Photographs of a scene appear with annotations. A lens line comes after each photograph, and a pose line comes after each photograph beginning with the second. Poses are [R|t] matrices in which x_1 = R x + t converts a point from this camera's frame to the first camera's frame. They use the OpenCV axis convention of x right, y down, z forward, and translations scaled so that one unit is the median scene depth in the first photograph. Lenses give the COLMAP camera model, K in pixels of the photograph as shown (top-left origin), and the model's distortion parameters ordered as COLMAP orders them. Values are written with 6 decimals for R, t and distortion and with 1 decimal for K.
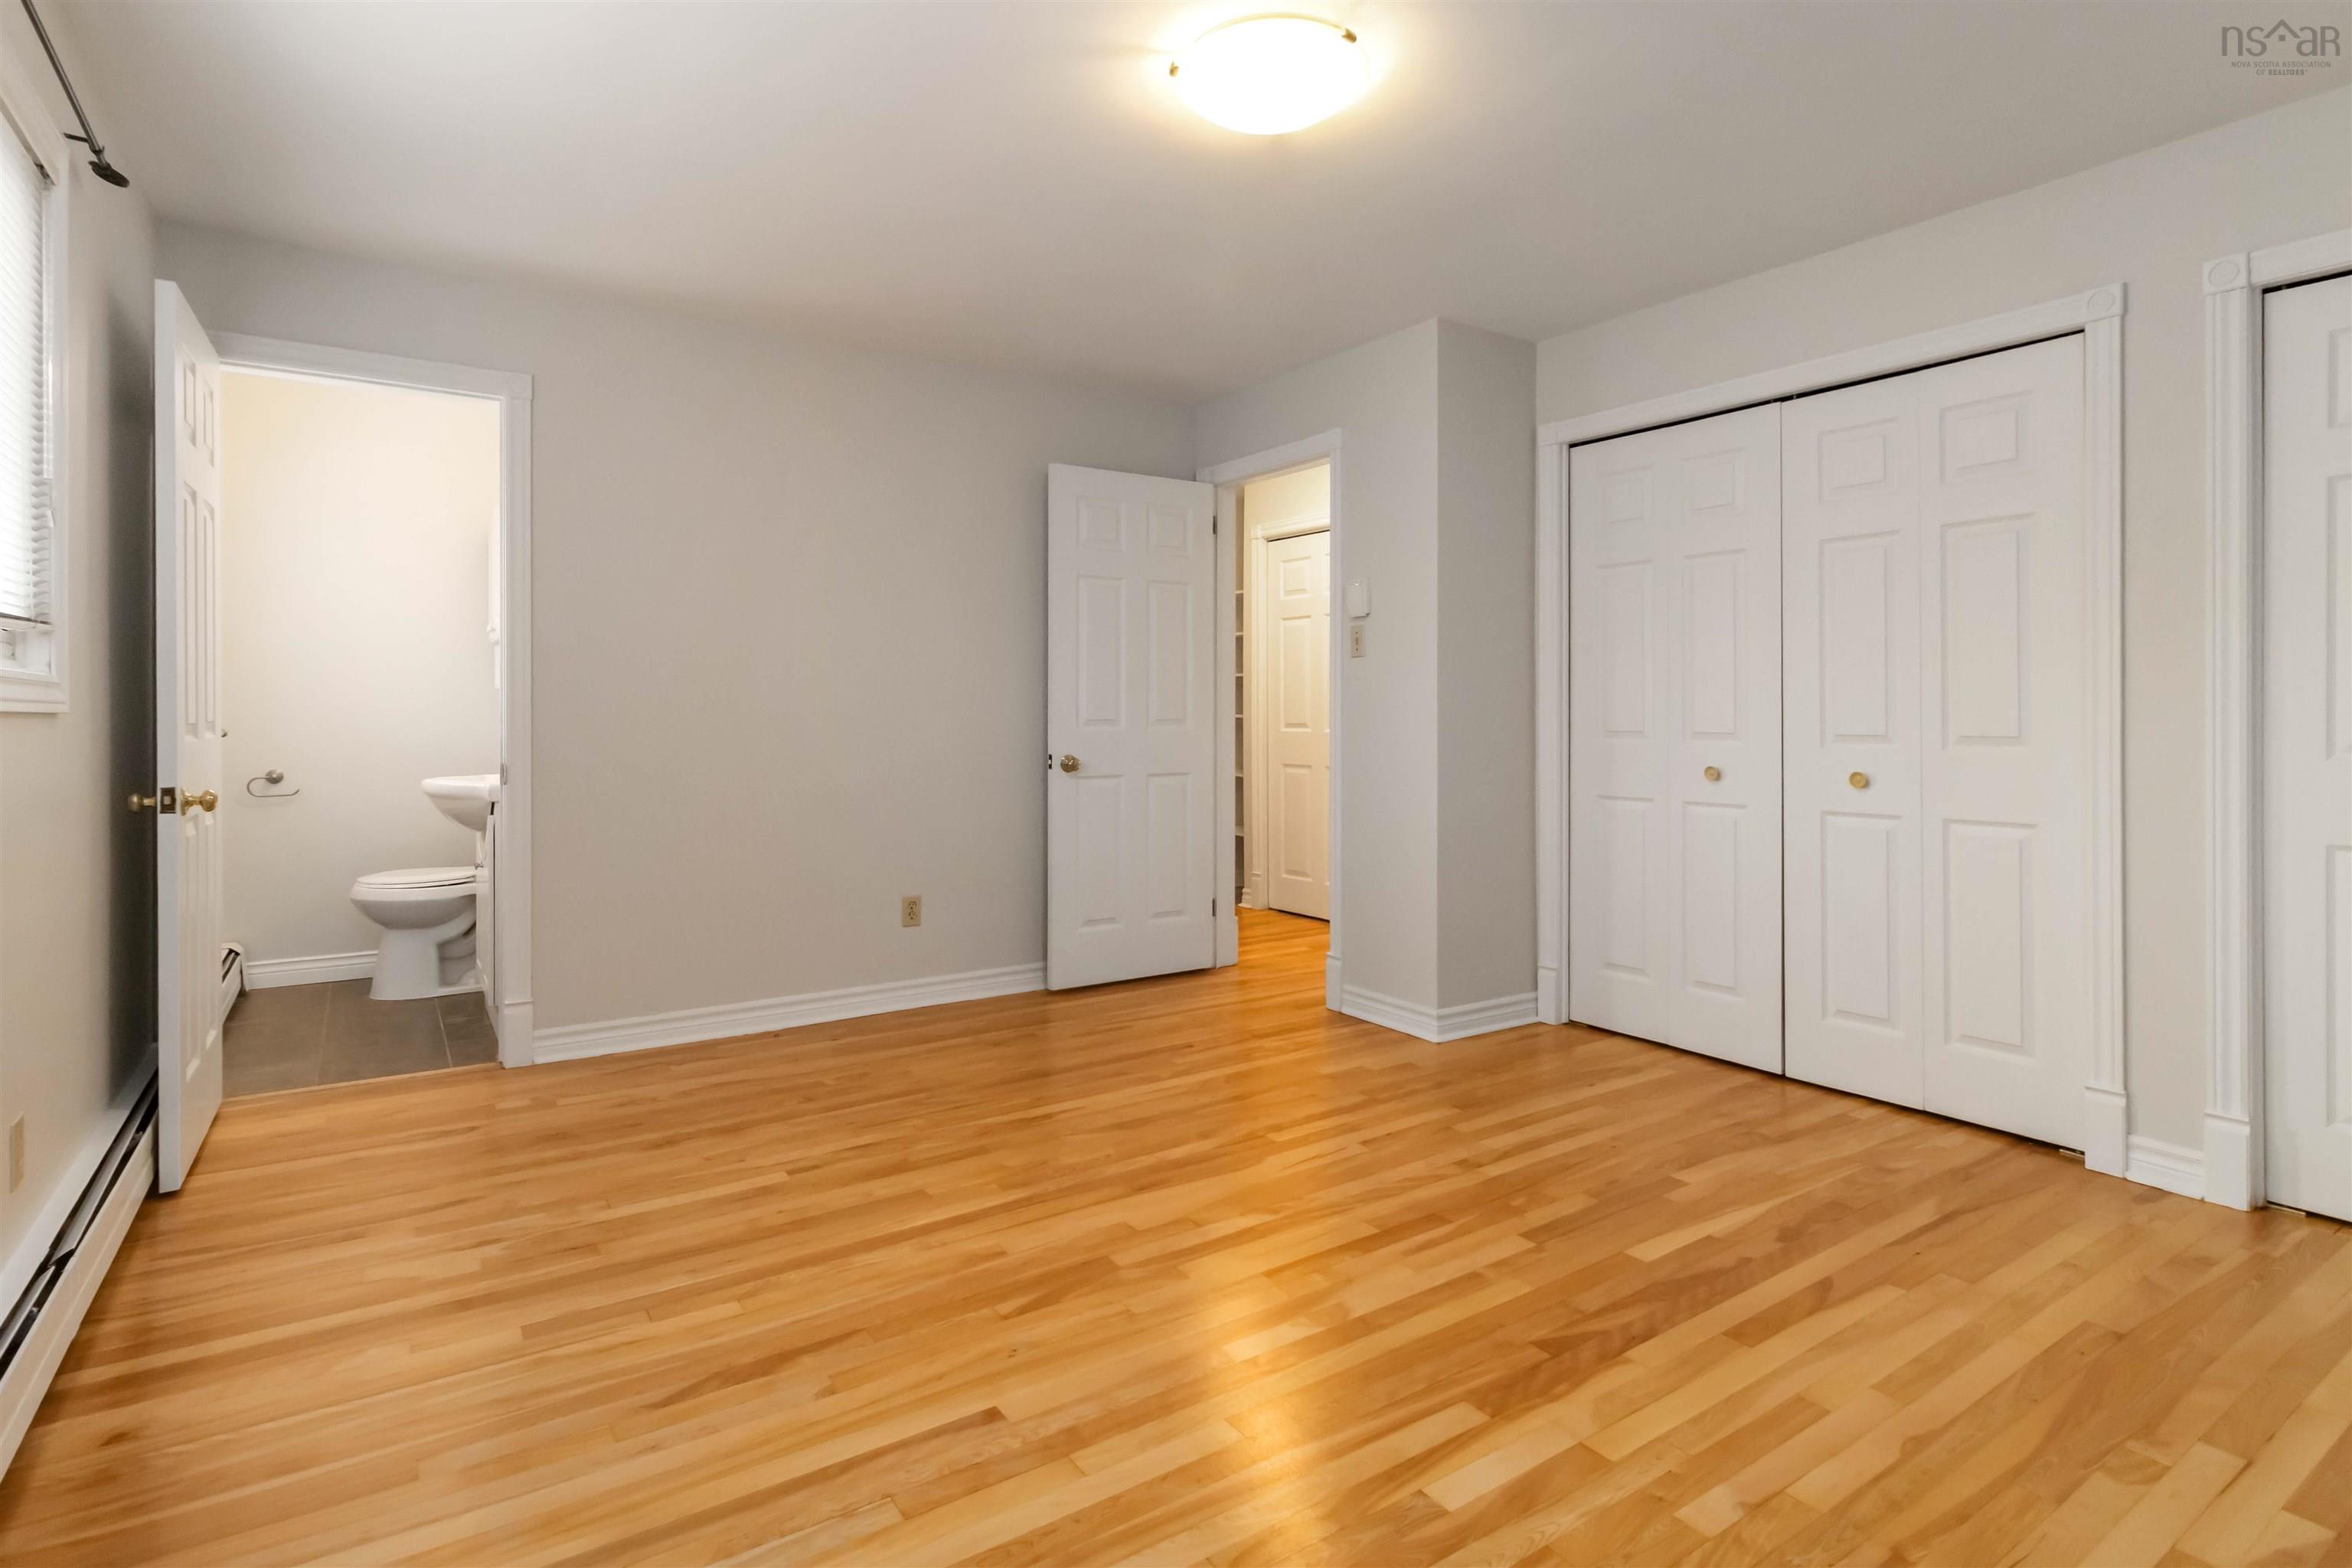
lens RADIAL K [[1174.7, 0, 1171.9], [0, 1174.7, 731.3], [0, 0, 1]] dist [0.005950, 0.000615]
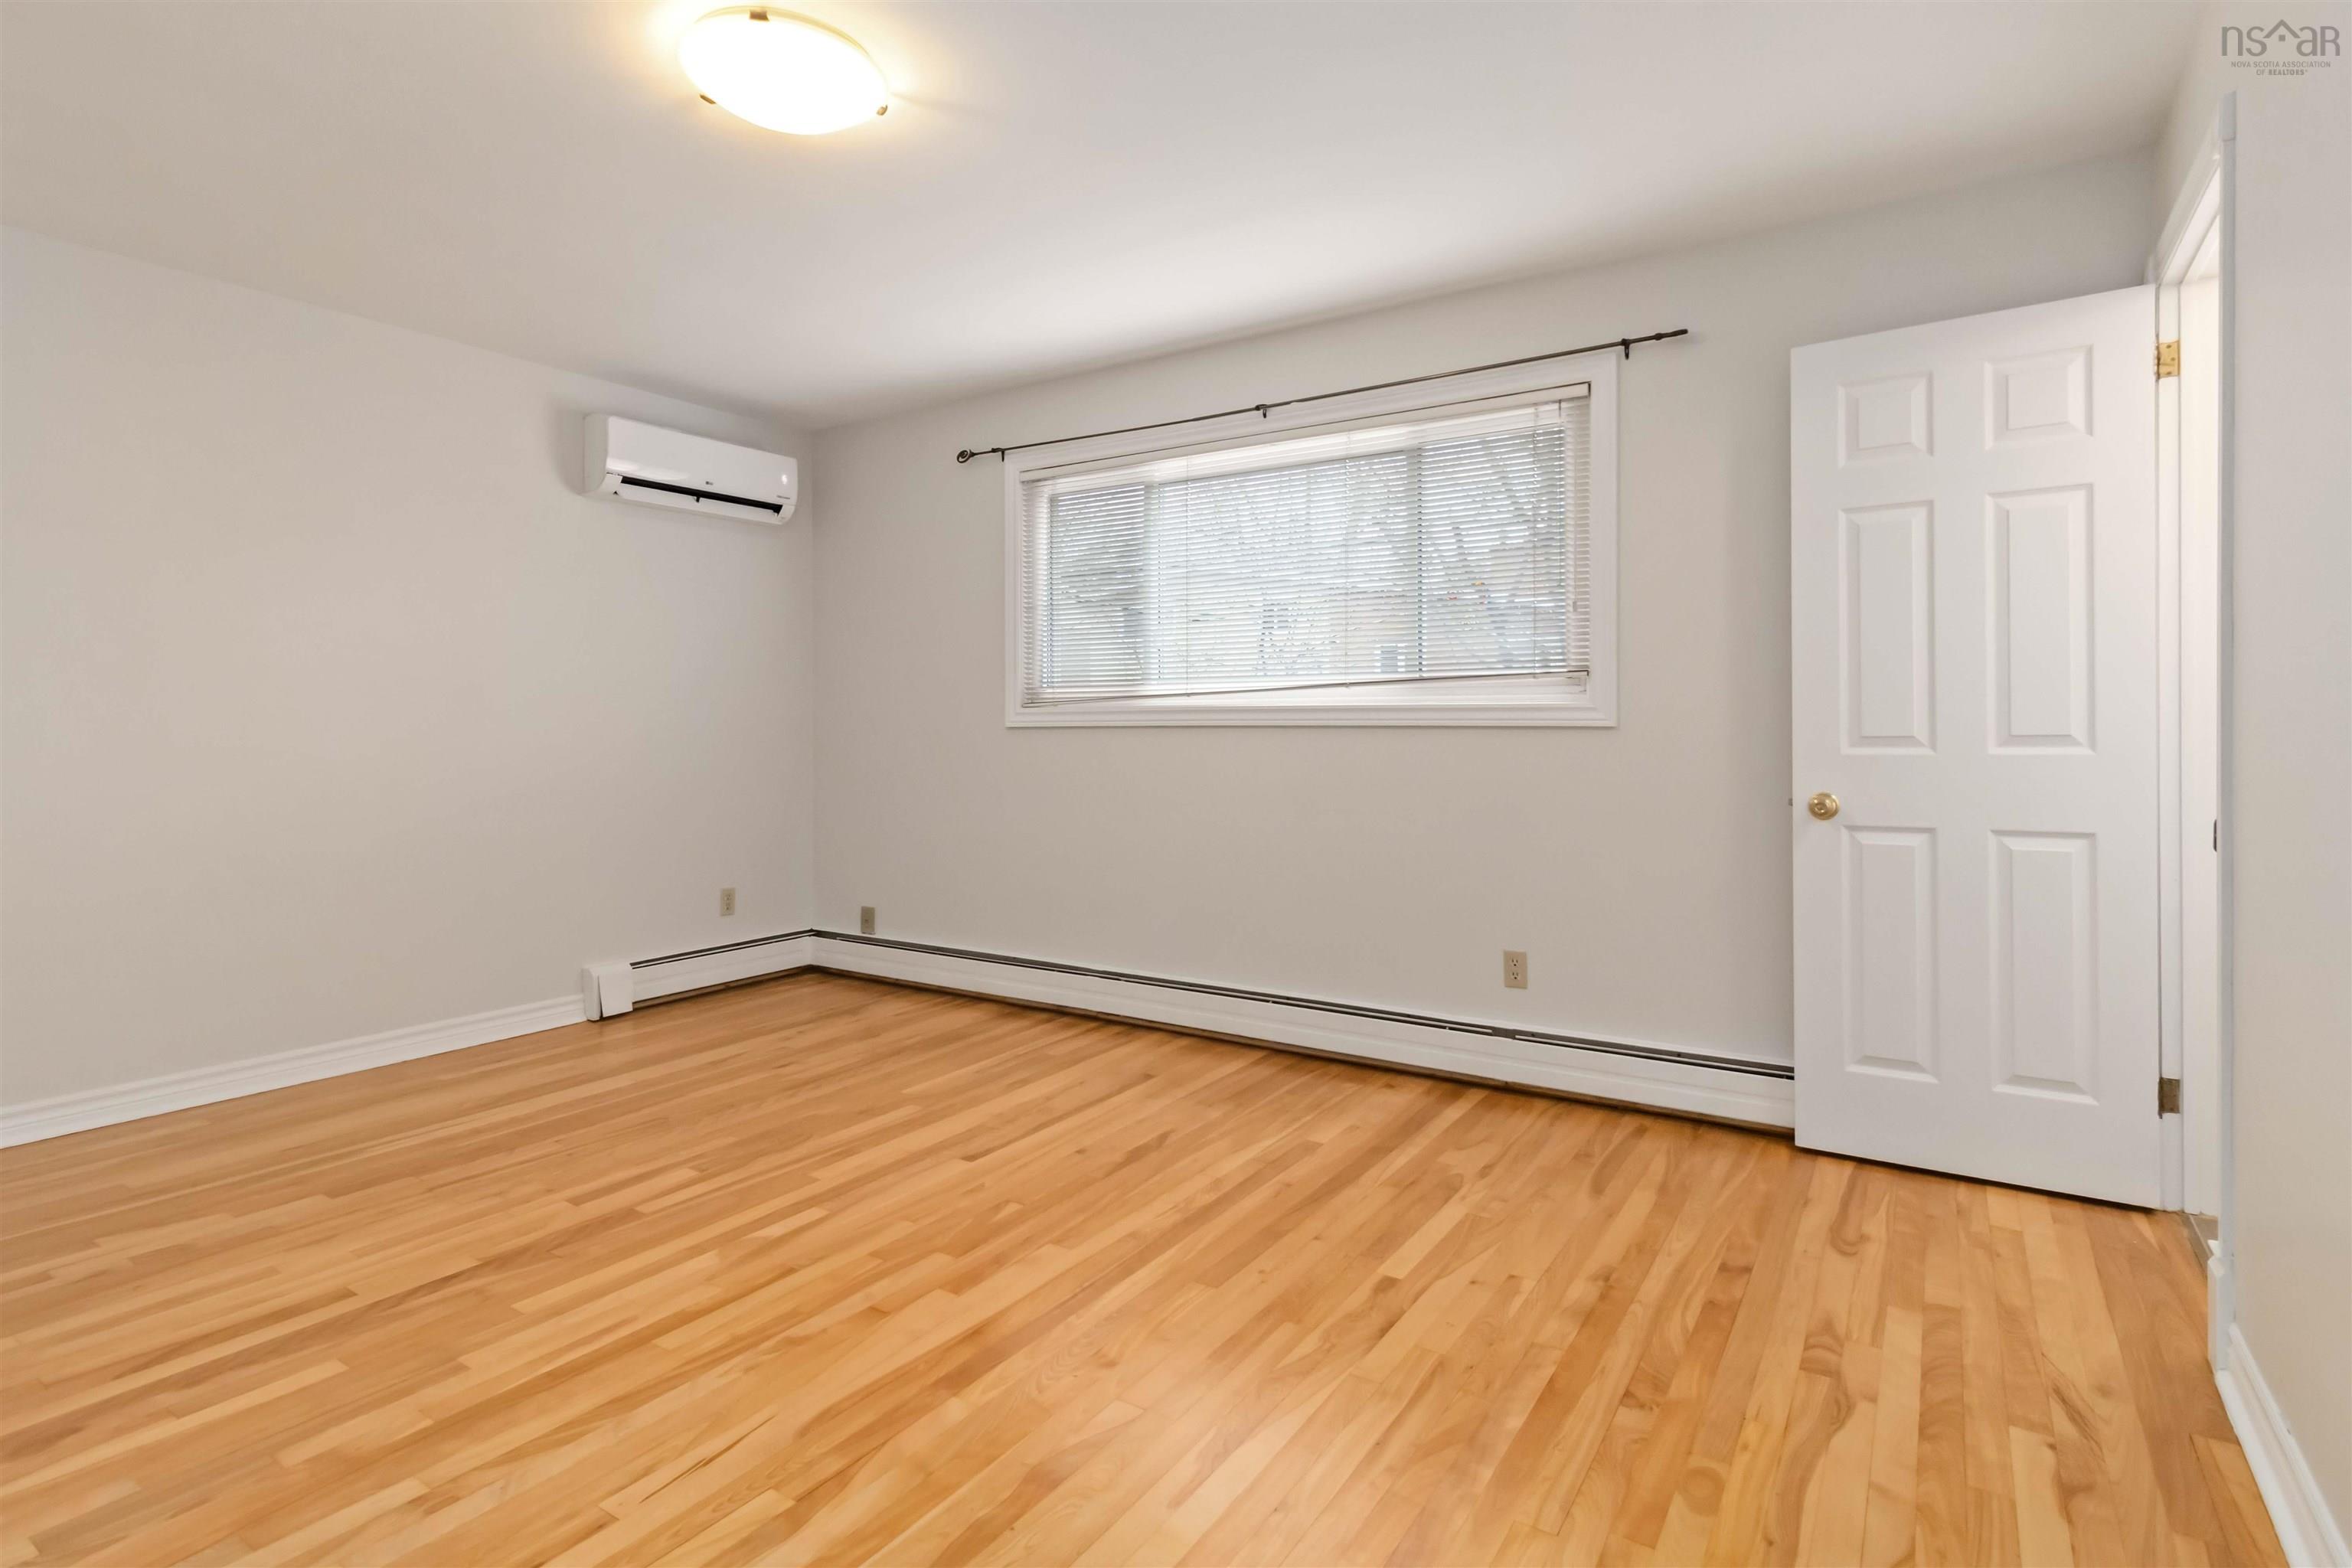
lens RADIAL K [[1174.7, 0, 1171.9], [0, 1174.7, 731.3], [0, 0, 1]] dist [0.005950, 0.000615]
pose [[-0.923778, 0.005152, -0.382895, 0.176437], [-0.000207, 0.999903, 0.013953, -0.029057], [0.382929, 0.012968, -0.923687, 2.190069]]
